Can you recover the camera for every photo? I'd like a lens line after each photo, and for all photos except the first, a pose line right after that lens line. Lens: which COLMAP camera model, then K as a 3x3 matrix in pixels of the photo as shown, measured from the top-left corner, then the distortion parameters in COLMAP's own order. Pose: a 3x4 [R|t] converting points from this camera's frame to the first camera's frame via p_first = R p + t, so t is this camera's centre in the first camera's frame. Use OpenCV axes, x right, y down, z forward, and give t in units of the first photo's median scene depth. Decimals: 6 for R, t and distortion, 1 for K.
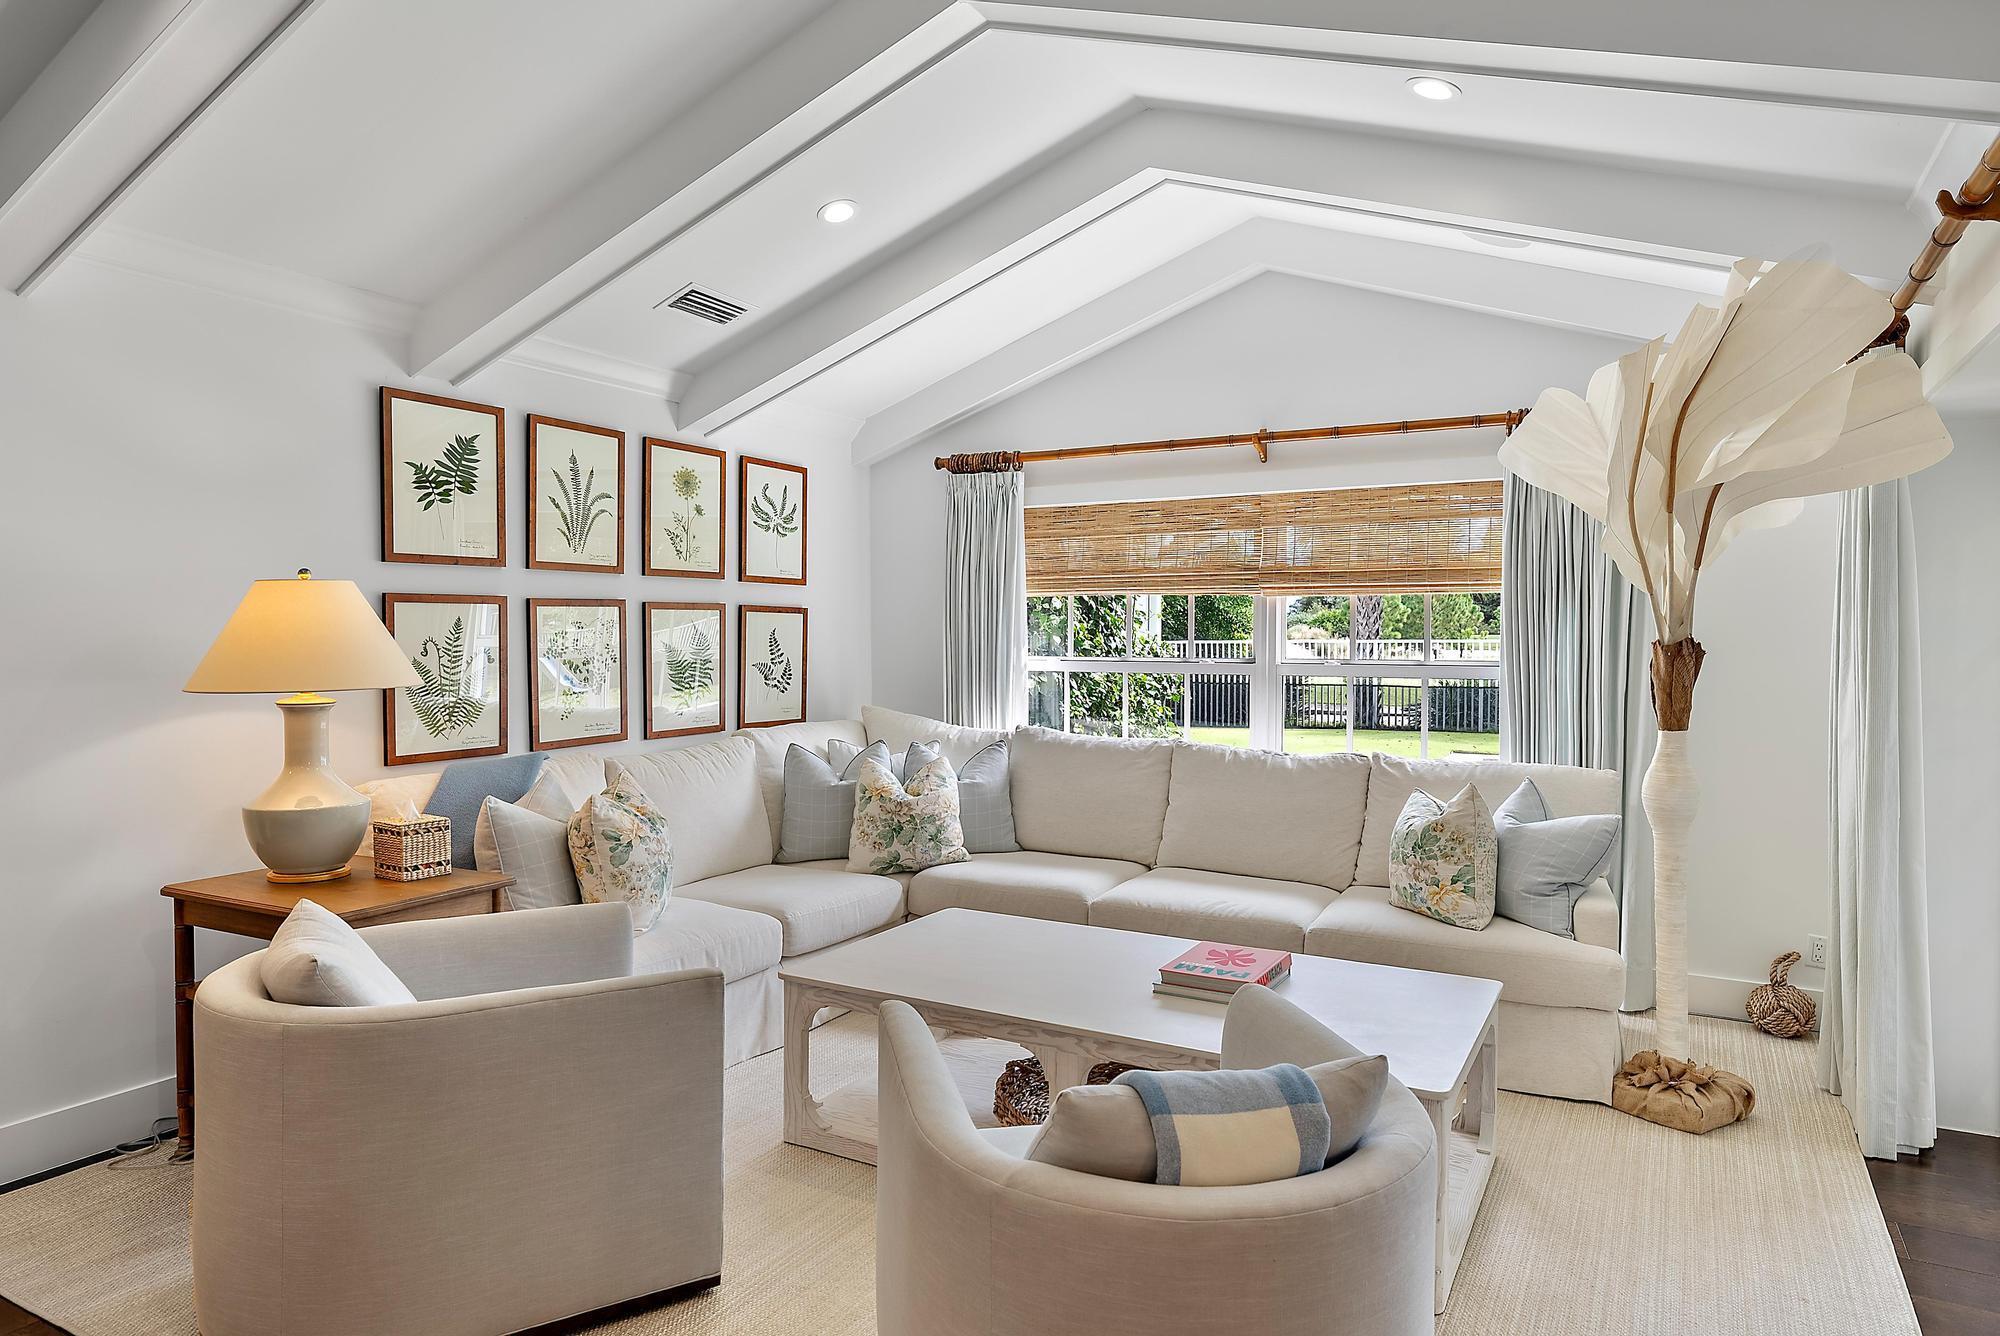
lens RADIAL K [[1207.6, 0, 1000.7], [0, 1207.6, 675.4], [0, 0, 1]] dist [-0.000847, -0.006895]
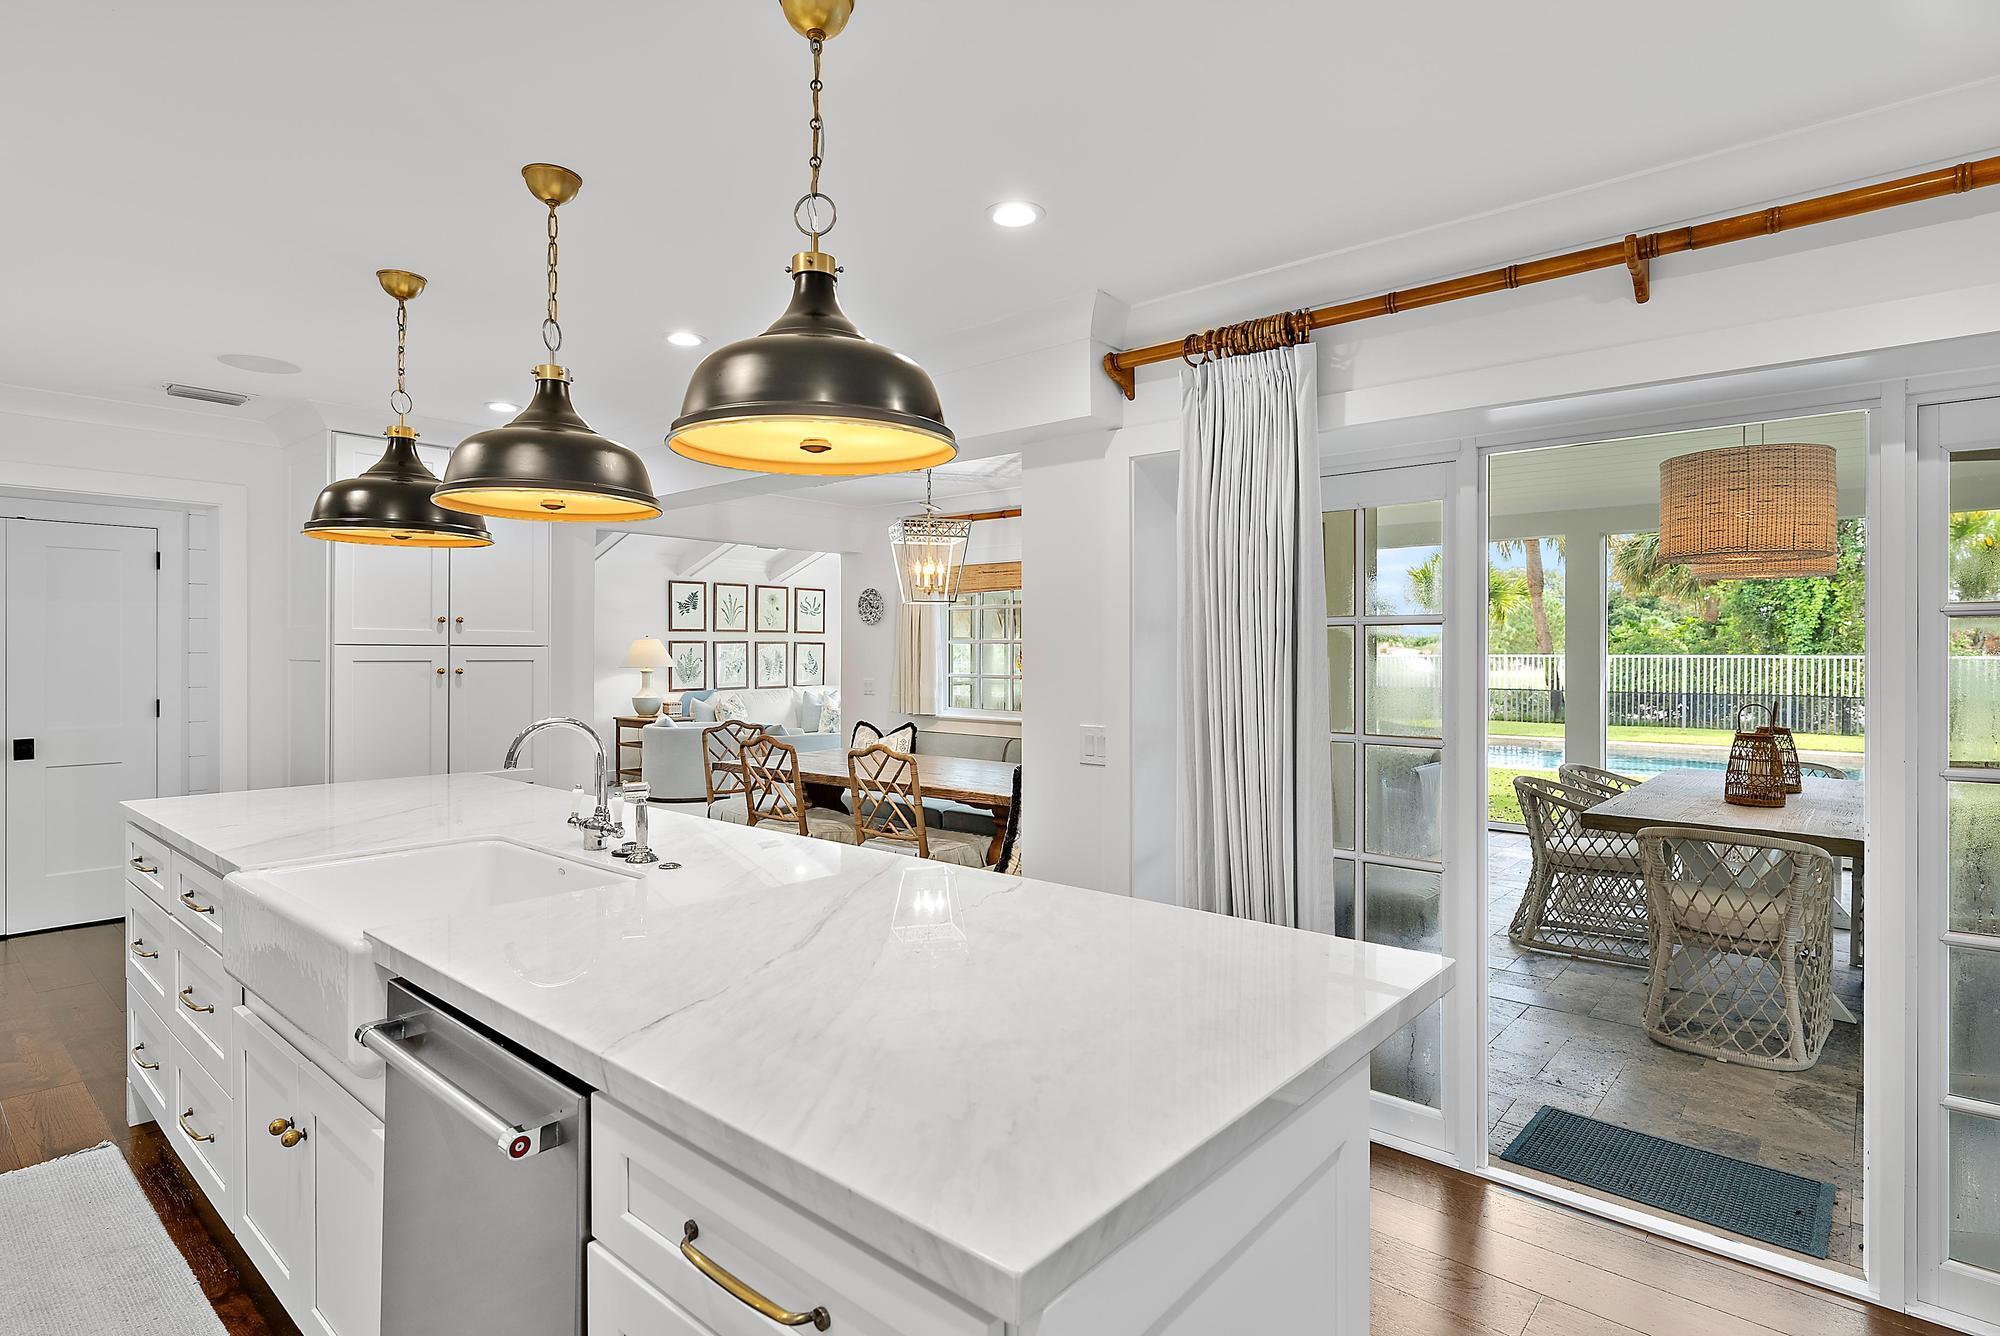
lens RADIAL K [[1008.1, 0, 1007.8], [0, 1008.1, 658.4], [0, 0, 1]] dist [0.002570, 0.000051]
pose [[0.982329, -0.000949, -0.187158, 0.883967], [-0.004006, 0.999651, -0.026097, 0.047594], [0.187118, 0.026385, 0.981983, -1.486349]]
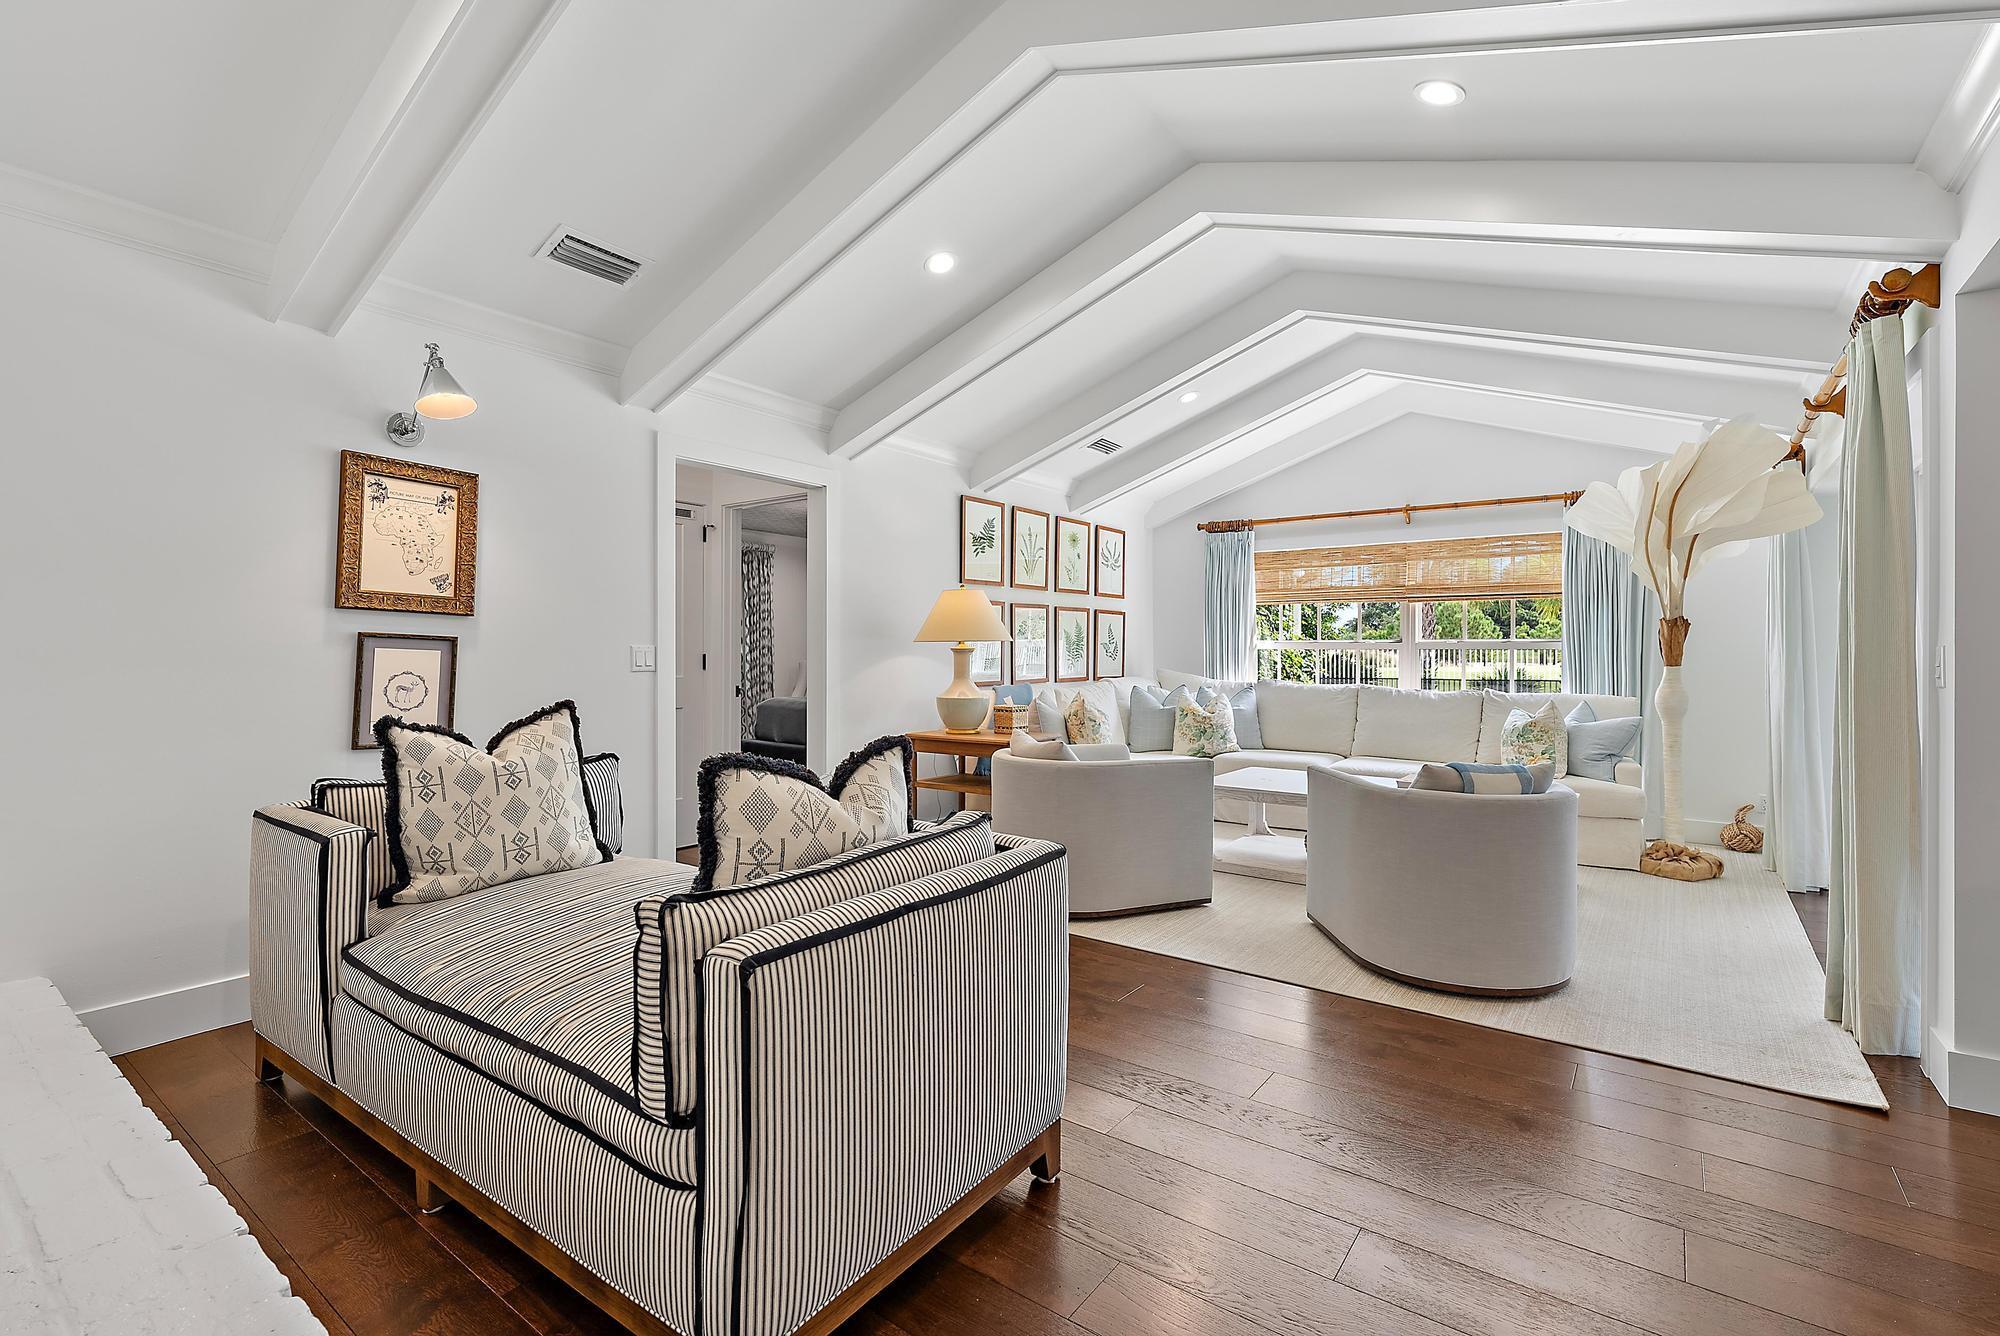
lens RADIAL K [[912.3, 0, 984.3], [0, 912.3, 656.5], [0, 0, 1]] dist [-0.013054, 0.000050]
pose [[0.991070, 0.000734, -0.133339, -0.255482], [-0.004488, 0.999602, -0.027855, 0.062125], [0.133266, 0.028205, 0.990679, -0.434865]]
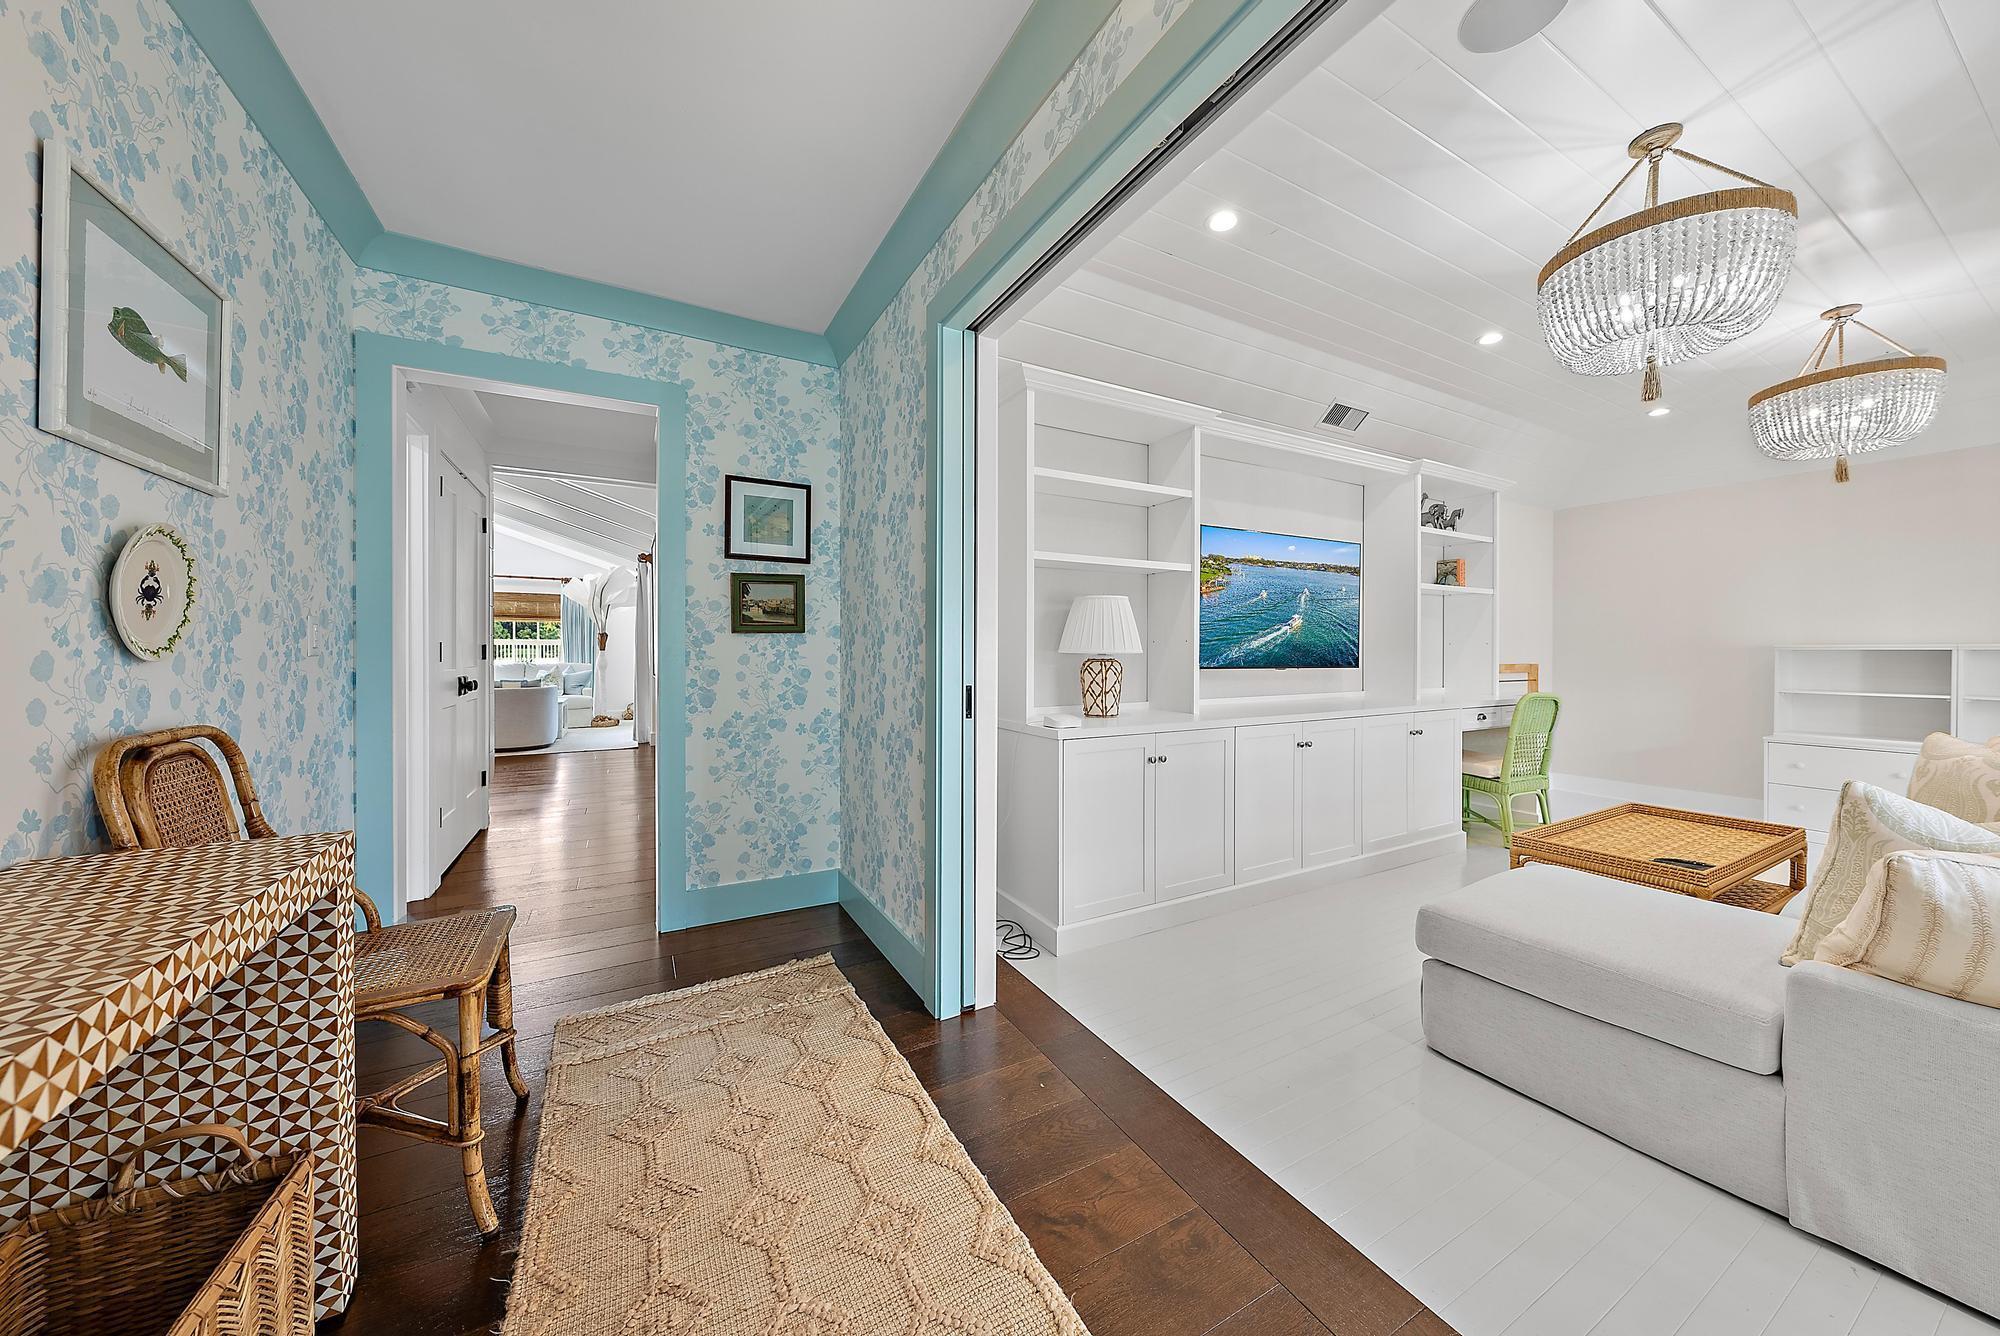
lens RADIAL K [[660.2, 0, 994.9], [0, 660.2, 647.5], [0, 0, 1]] dist [-0.008623, -0.000121]
pose [[0.530251, 0.003502, 0.847833, -0.761388], [0.022386, 0.999585, -0.018130, 0.099689], [-0.847545, 0.028593, 0.529953, -1.555779]]
